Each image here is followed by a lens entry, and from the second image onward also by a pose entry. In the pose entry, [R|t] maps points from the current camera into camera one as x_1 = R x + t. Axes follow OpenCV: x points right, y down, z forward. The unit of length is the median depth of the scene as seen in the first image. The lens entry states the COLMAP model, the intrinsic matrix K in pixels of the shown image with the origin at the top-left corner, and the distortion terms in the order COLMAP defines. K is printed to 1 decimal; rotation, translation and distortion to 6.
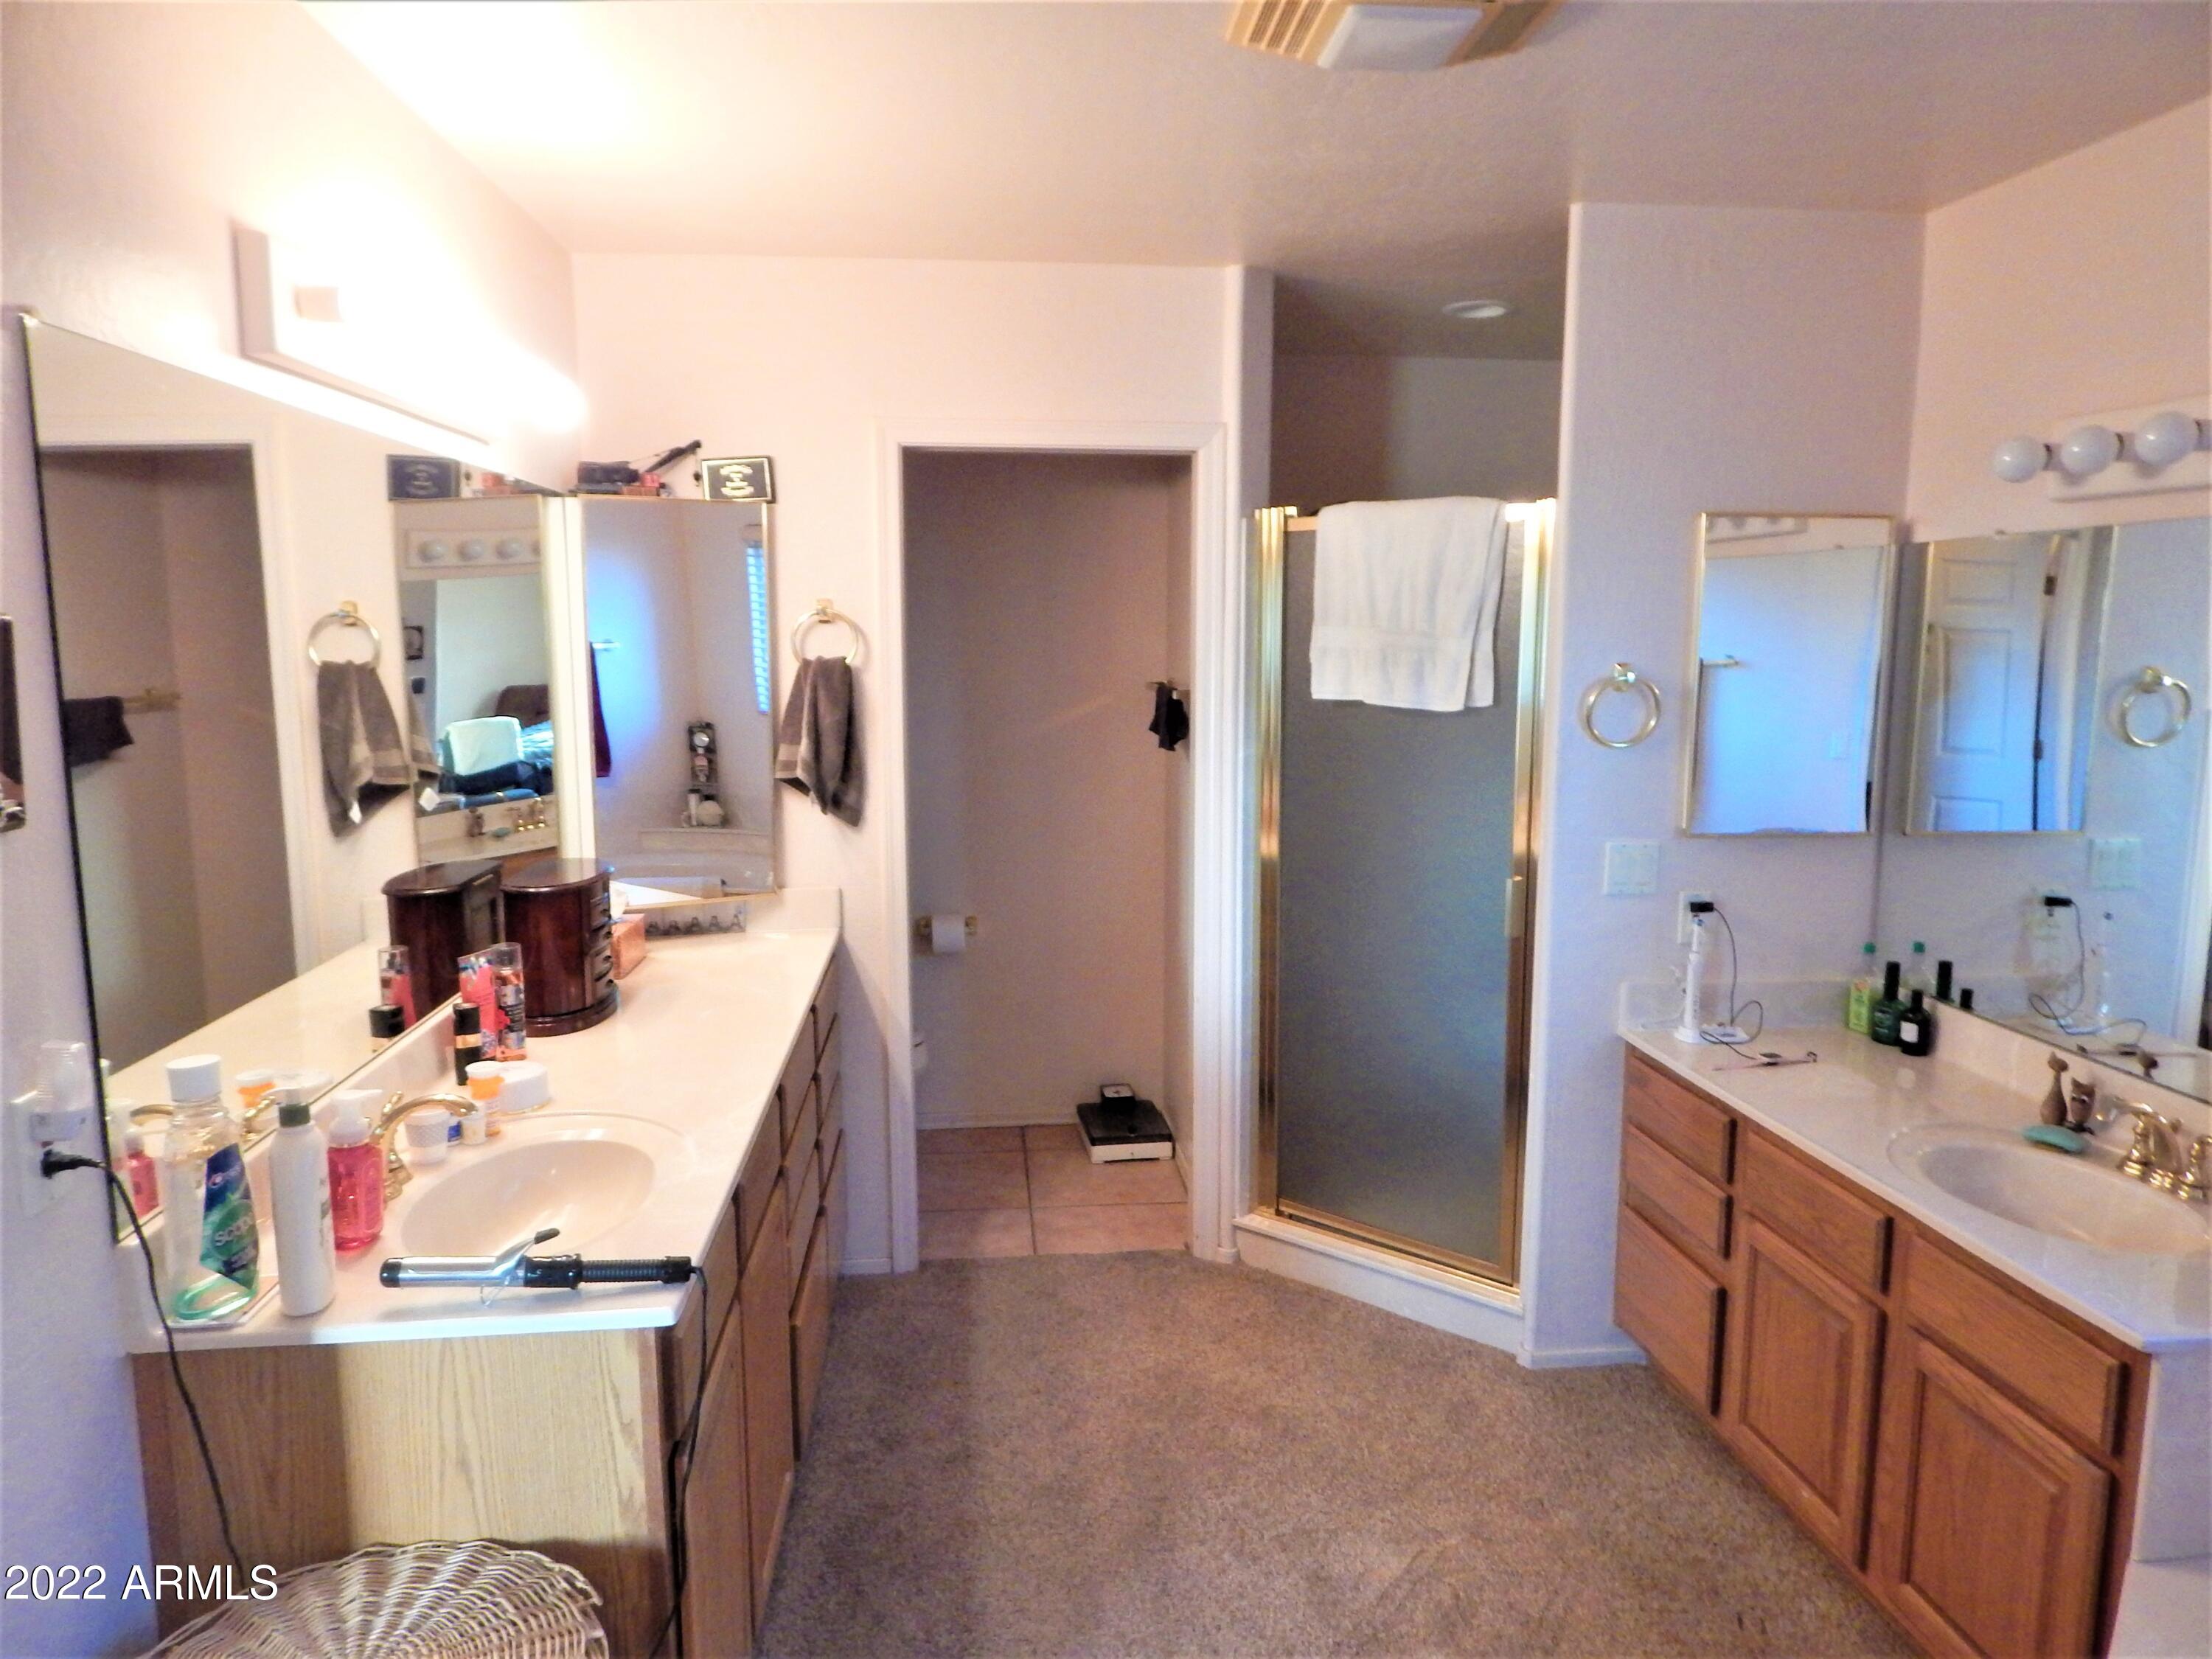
lens RADIAL K [[1456.2, 0, 1115.8], [0, 1456.2, 827.8], [0, 0, 1]] dist [0.000268, -0.006078]
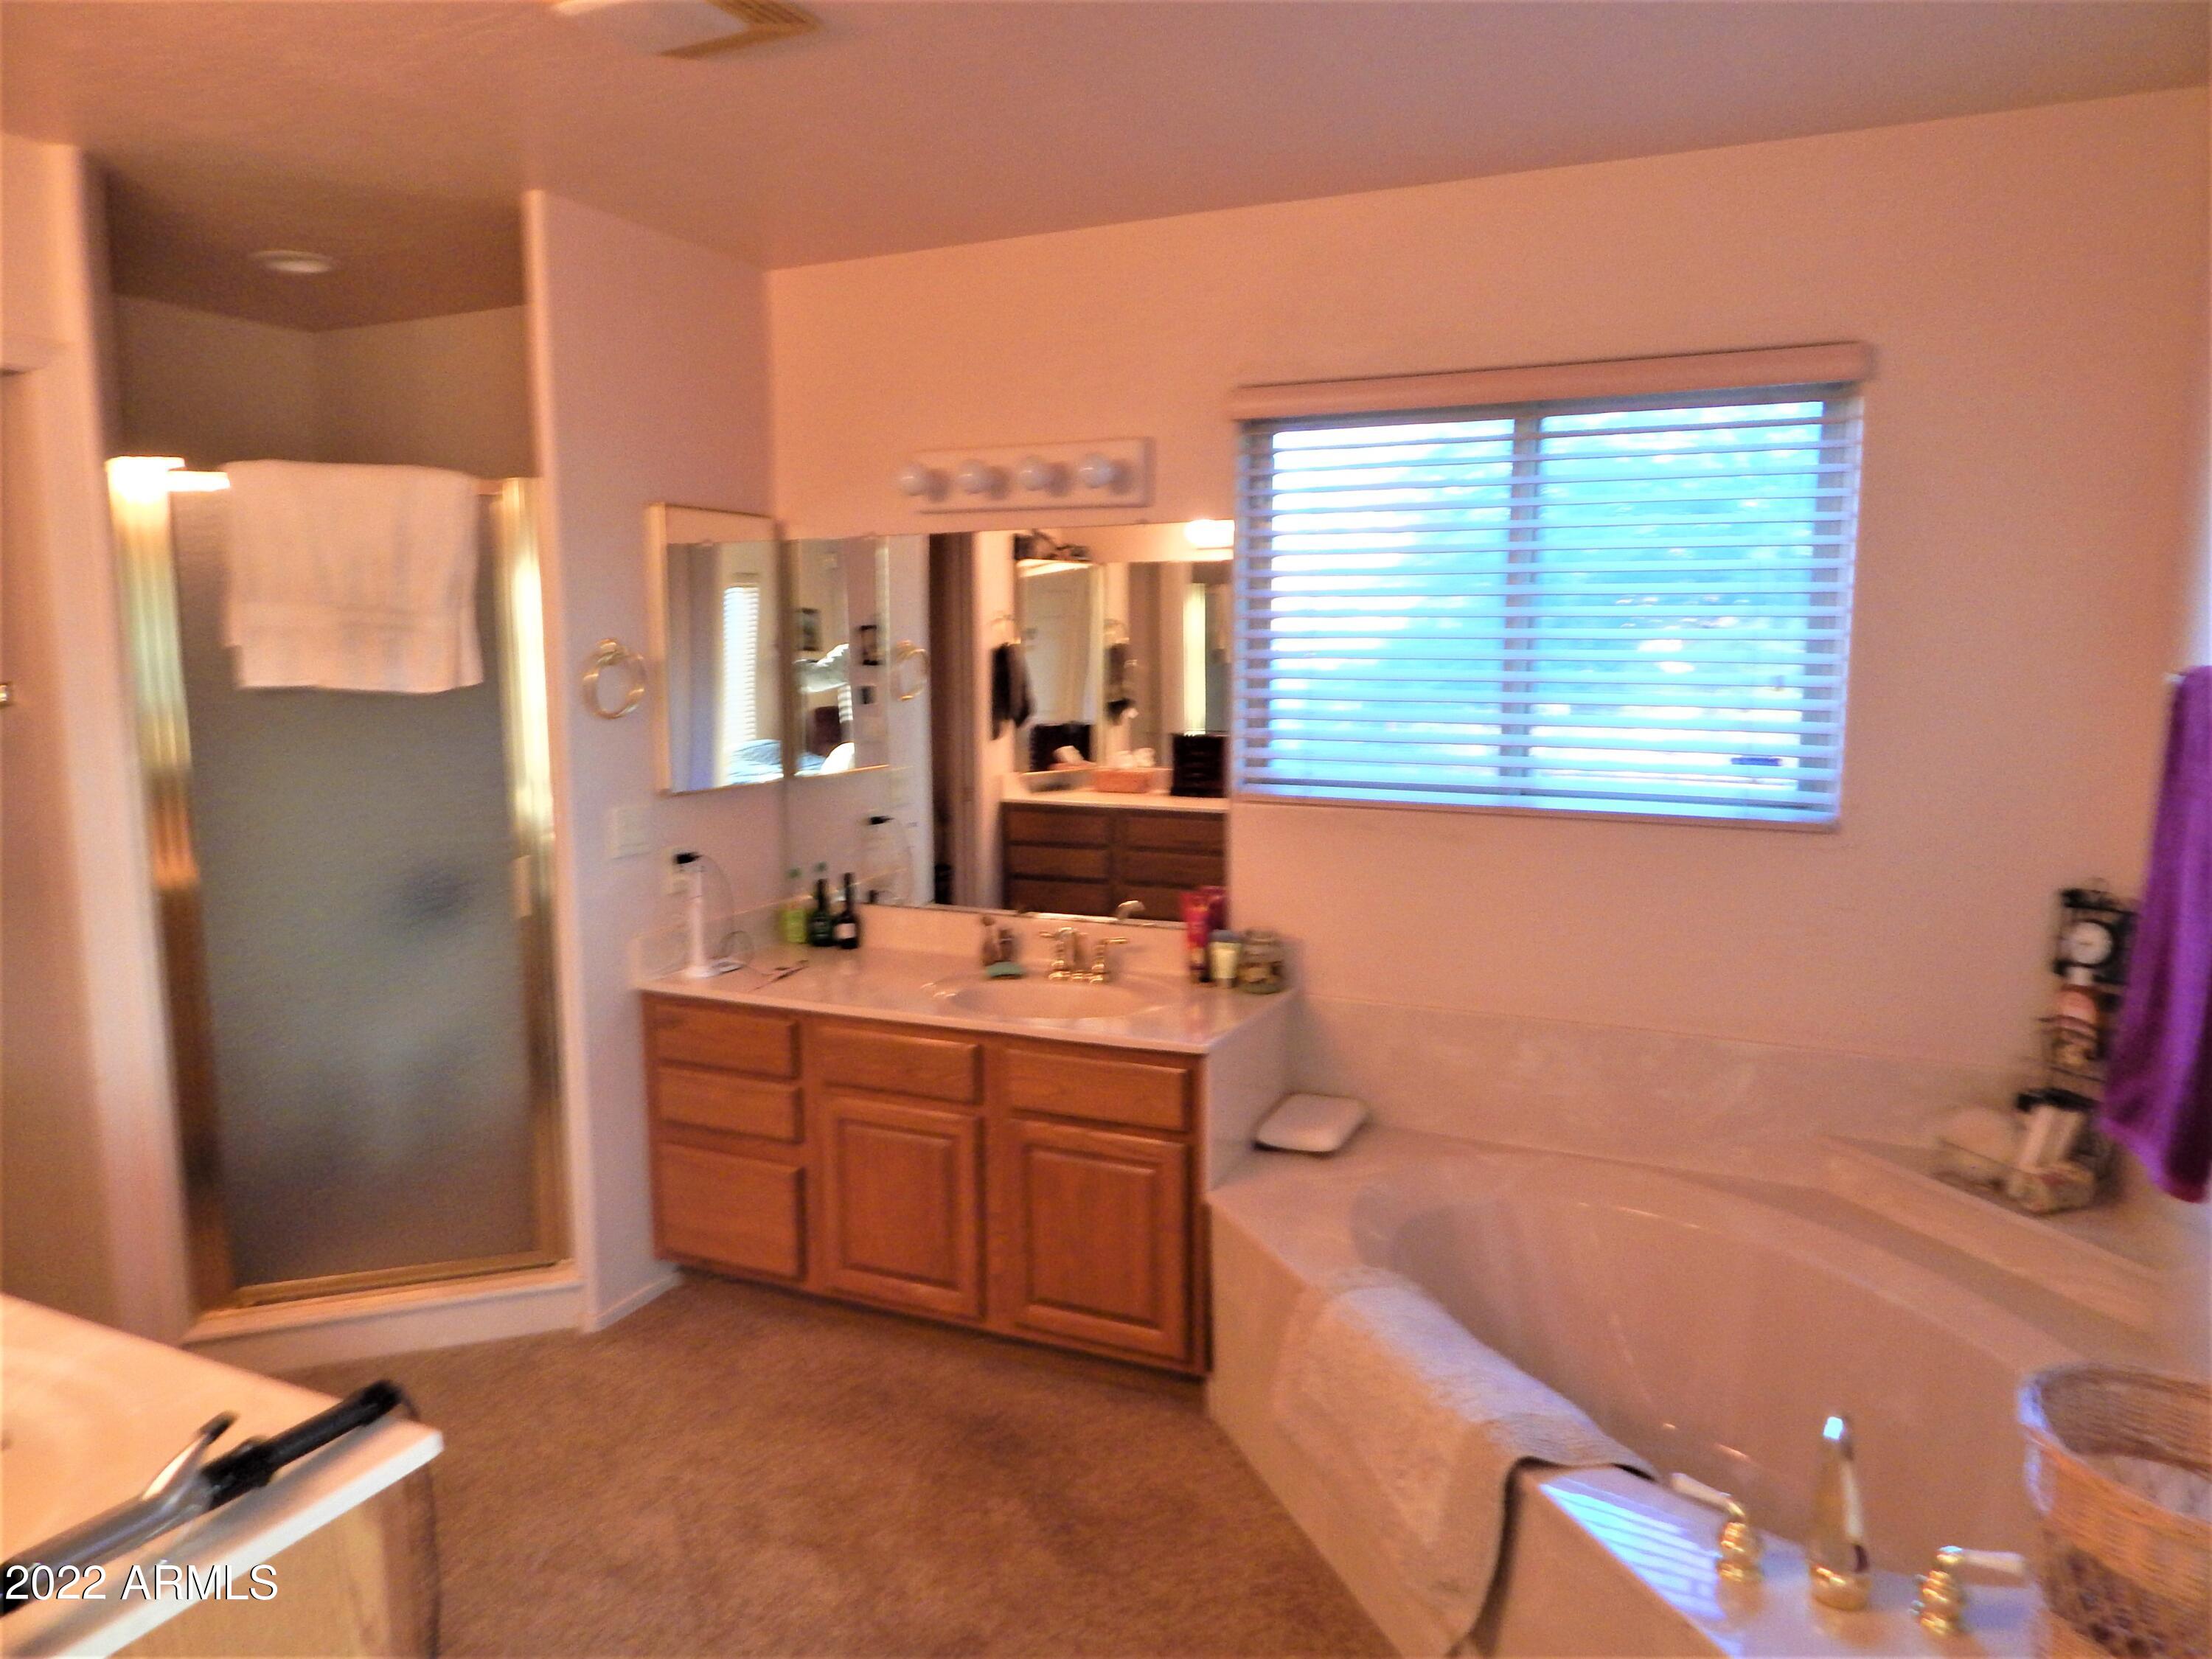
lens RADIAL K [[1456.2, 0, 1115.9], [0, 1456.2, 829.4], [0, 0, 1]] dist [0.000268, -0.006078]
pose [[0.506220, -0.113800, 0.854863, -0.393617], [0.125233, 0.990449, 0.057690, 0.010237], [-0.853263, 0.077853, 0.515636, 0.149362]]
